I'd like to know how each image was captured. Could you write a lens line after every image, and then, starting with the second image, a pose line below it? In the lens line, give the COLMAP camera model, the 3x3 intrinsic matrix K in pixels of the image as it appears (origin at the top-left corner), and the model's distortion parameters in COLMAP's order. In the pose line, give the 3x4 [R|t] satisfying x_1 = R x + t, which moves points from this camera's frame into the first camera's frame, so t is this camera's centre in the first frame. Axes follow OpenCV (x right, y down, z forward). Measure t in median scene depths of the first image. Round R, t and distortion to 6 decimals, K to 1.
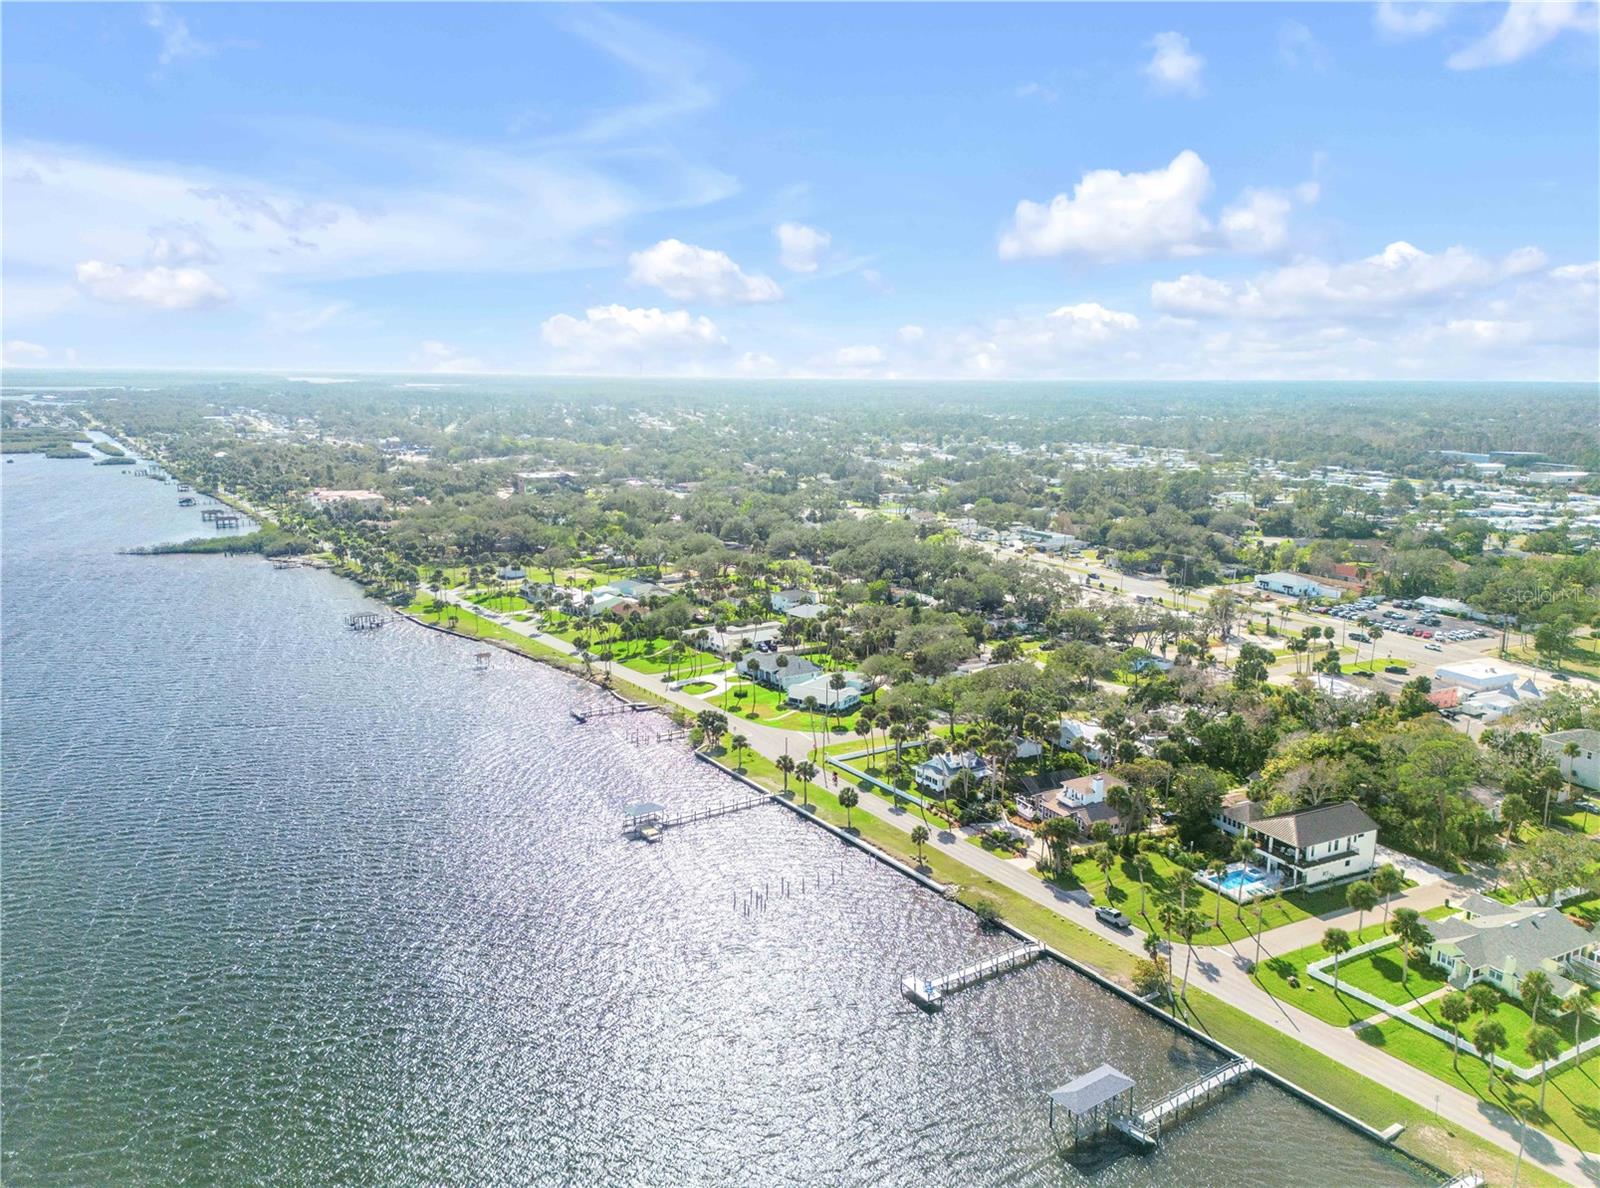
lens RADIAL K [[1106.3, 0, 800.0], [0, 1106.3, 594.0], [0, 0, 1]] dist [0.000459, -0.000939]
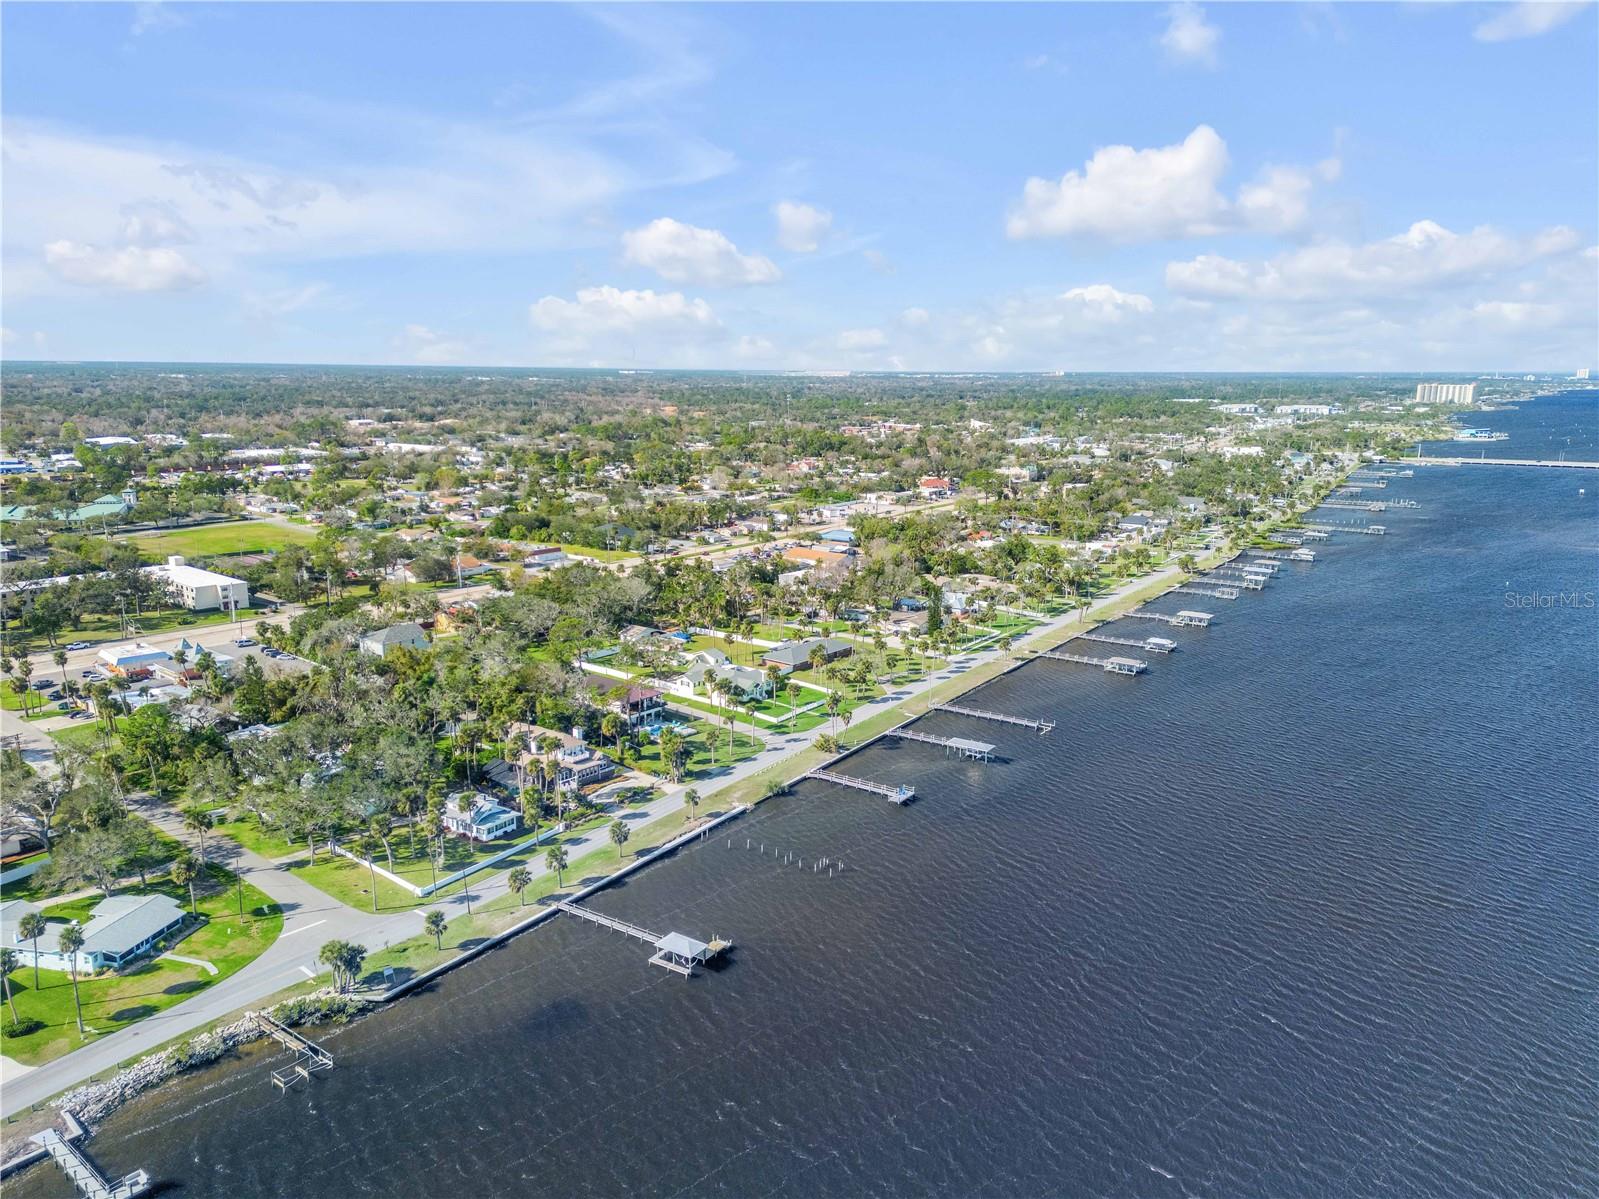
lens RADIAL K [[1132.9, 0, 799.5], [0, 1132.9, 599.5], [0, 0, 1]] dist [0.082093, -0.079564]
pose [[-0.379517, -0.195864, 0.904215, -0.833026], [0.159294, 0.948905, 0.272404, -0.236184], [-0.911368, 0.247418, -0.328926, 1.117817]]
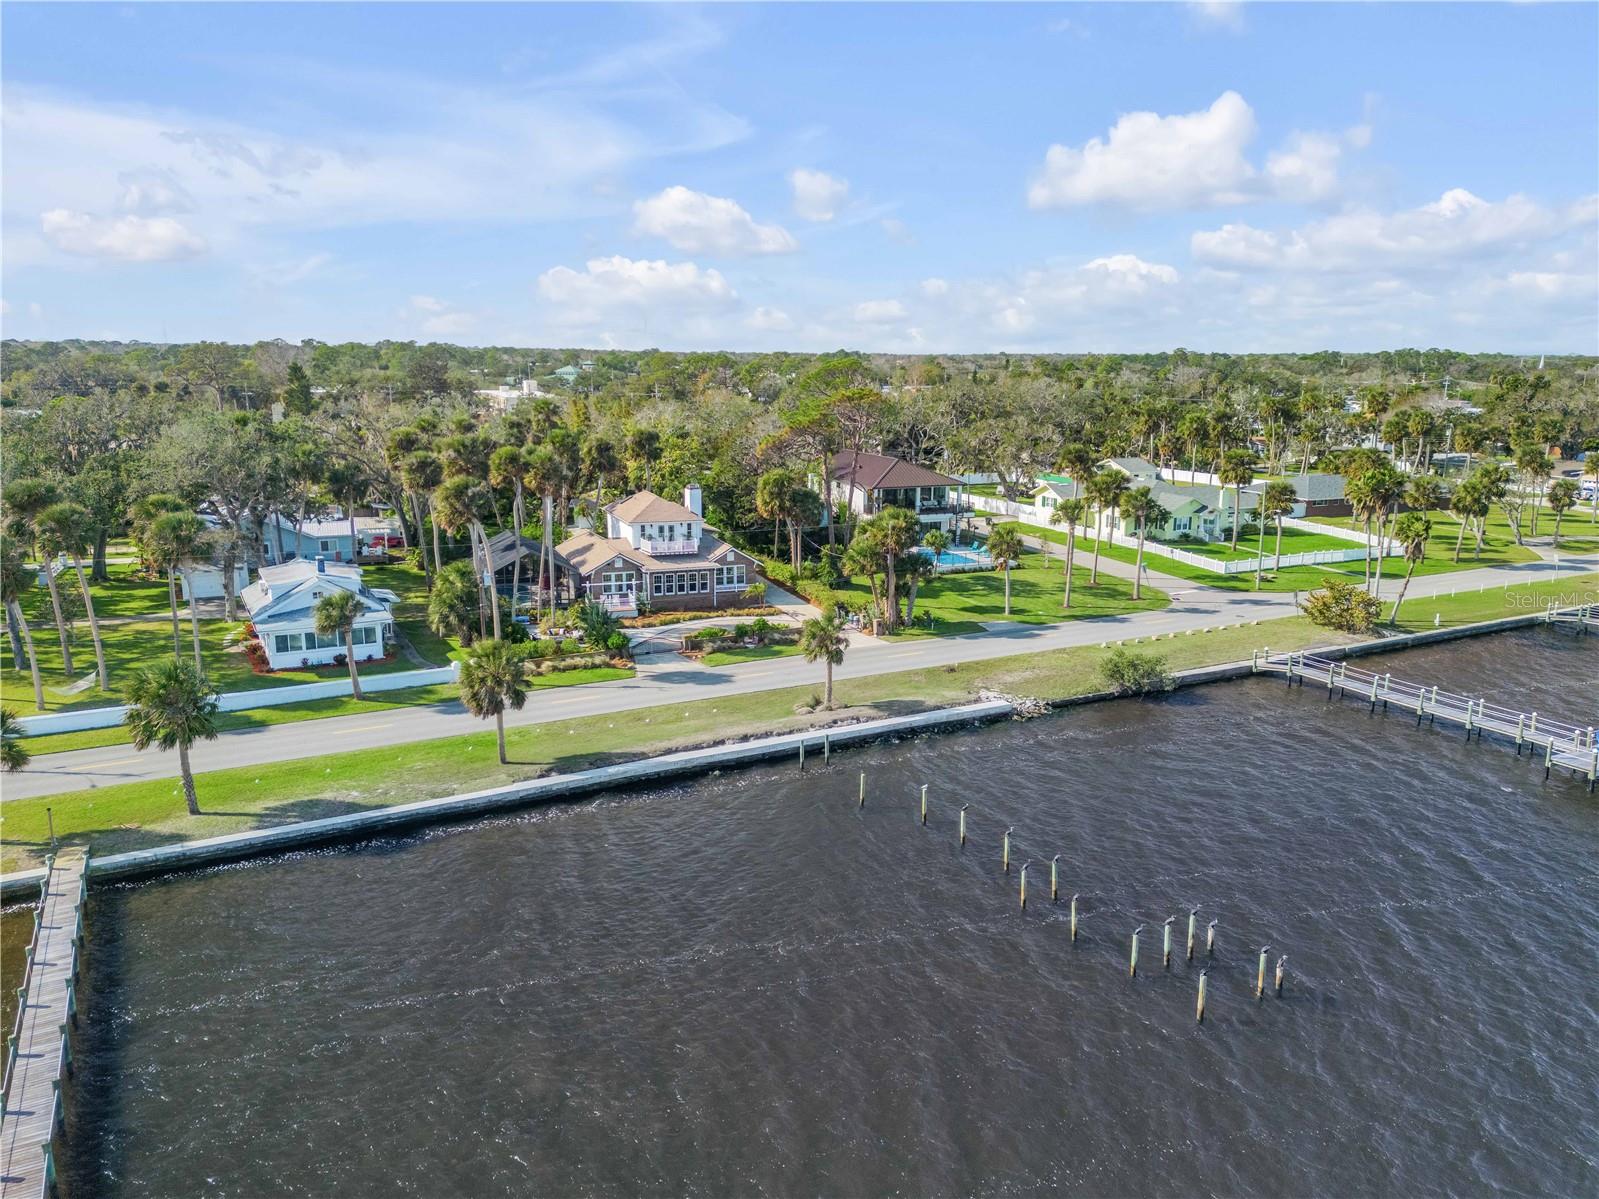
lens RADIAL K [[1142.4, 0, 795.4], [0, 1142.4, 592.9], [0, 0, 1]] dist [0.088204, -0.089672]
pose [[0.096436, -0.211804, 0.972543, -0.226014], [0.178534, 0.964931, 0.192443, 0.119192], [-0.979197, 0.155073, 0.130868, 0.875273]]
